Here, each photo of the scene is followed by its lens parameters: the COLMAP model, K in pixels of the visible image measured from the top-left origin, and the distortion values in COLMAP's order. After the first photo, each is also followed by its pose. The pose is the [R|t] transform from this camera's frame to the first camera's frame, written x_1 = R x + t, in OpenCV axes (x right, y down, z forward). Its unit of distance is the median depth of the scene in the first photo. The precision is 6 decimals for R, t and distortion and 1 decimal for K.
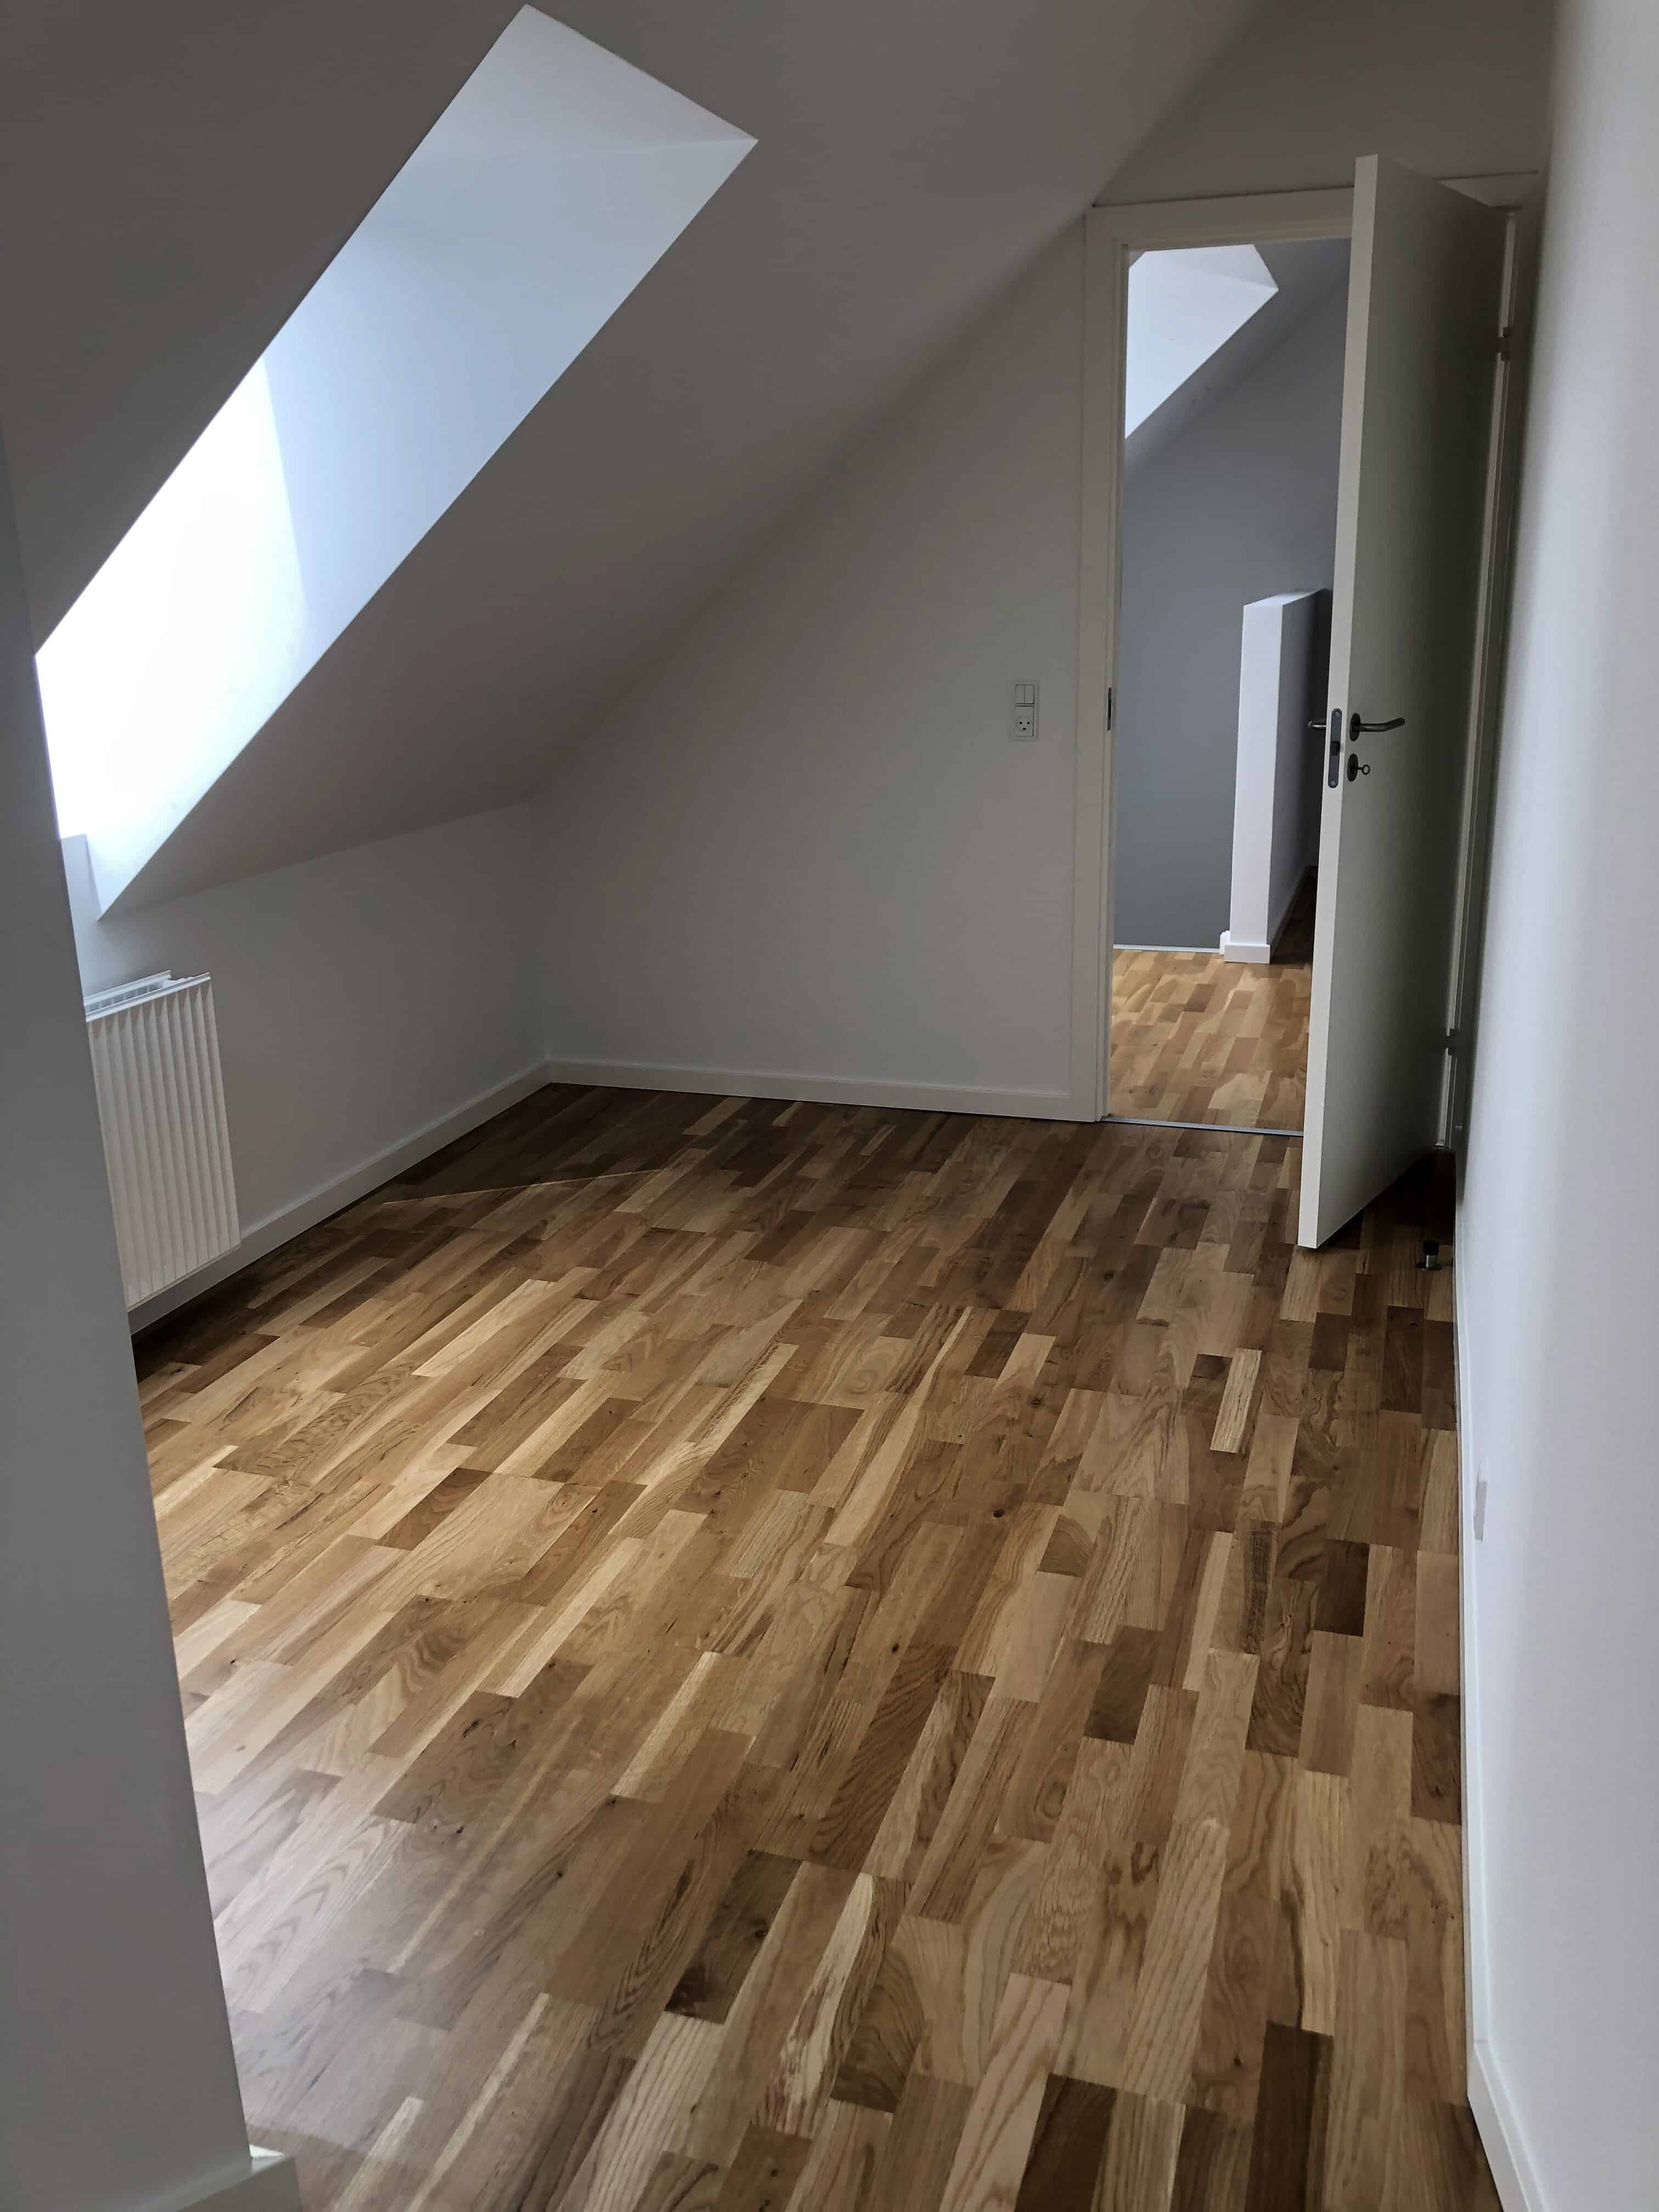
lens RADIAL K [[1851.1, 0, 829.5], [0, 1851.1, 1106.0], [0, 0, 1]] dist [-0.007165, -0.009149]
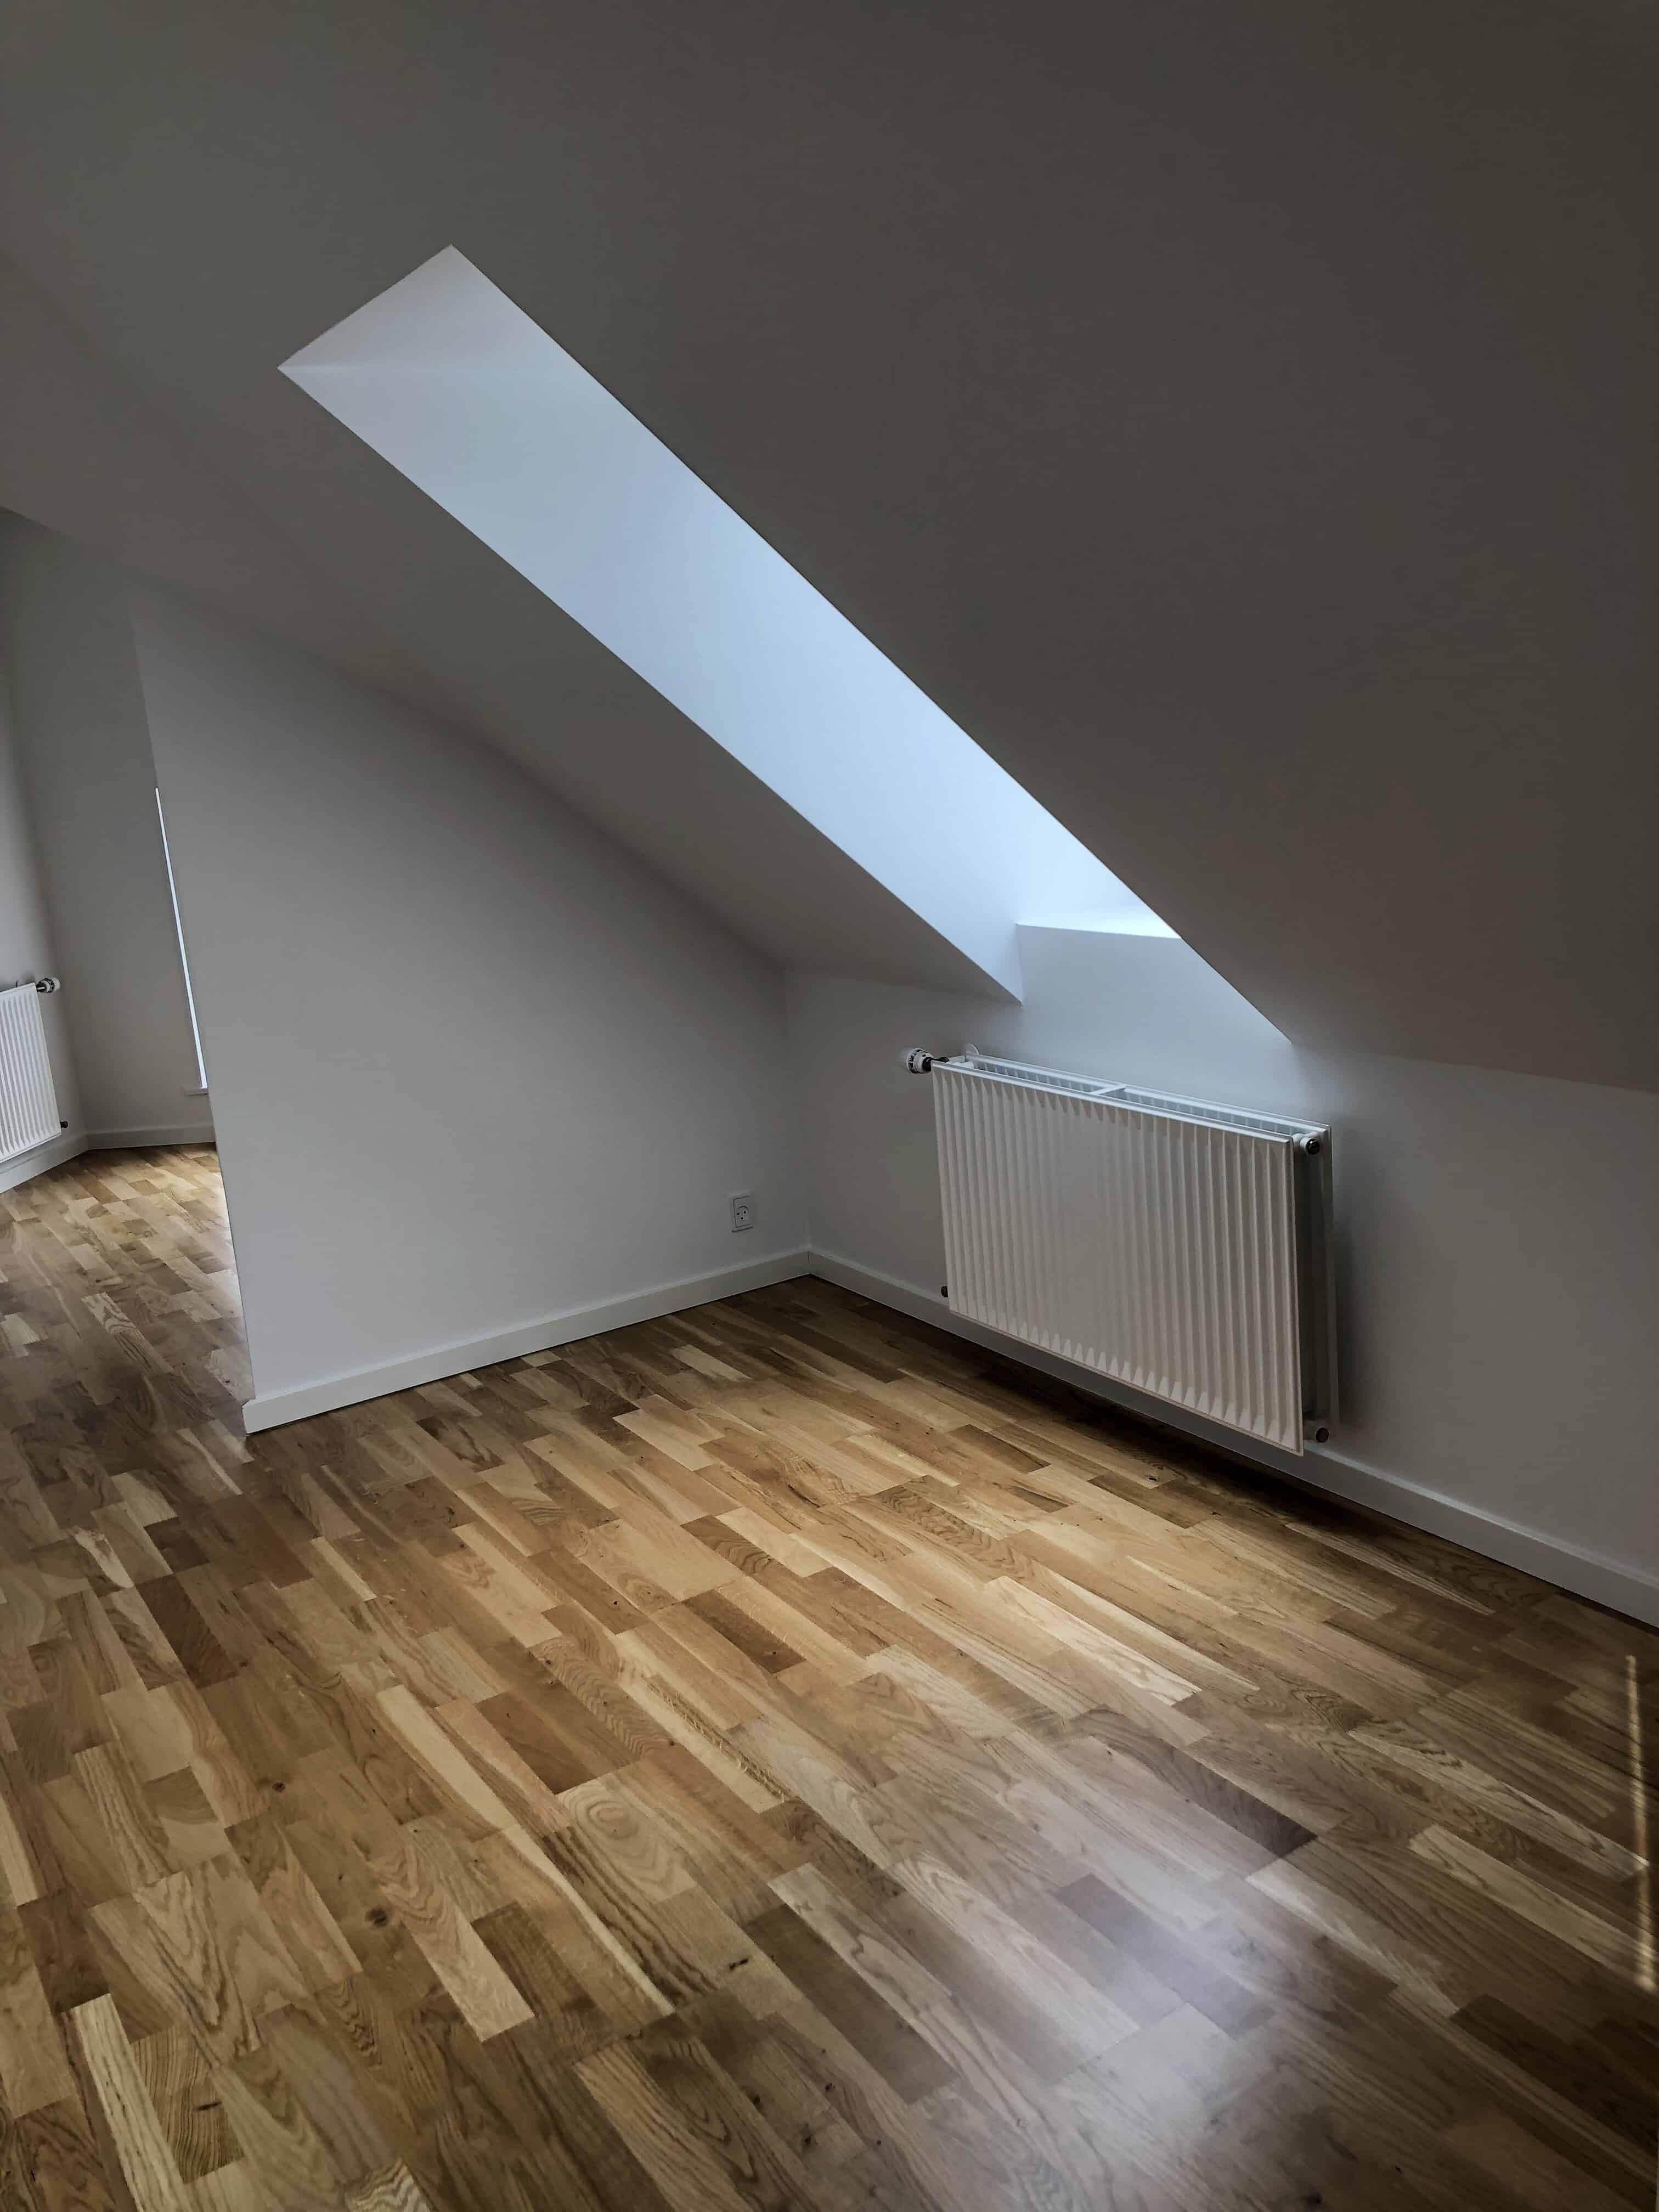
lens RADIAL K [[1851.1, 0, 829.5], [0, 1851.1, 1106.0], [0, 0, 1]] dist [-0.007165, -0.009149]
pose [[-0.645453, 0.233808, -0.727134, 0.476884], [-0.125142, 0.906759, 0.402650, -0.460313], [0.753479, 0.350886, -0.556011, 1.526122]]
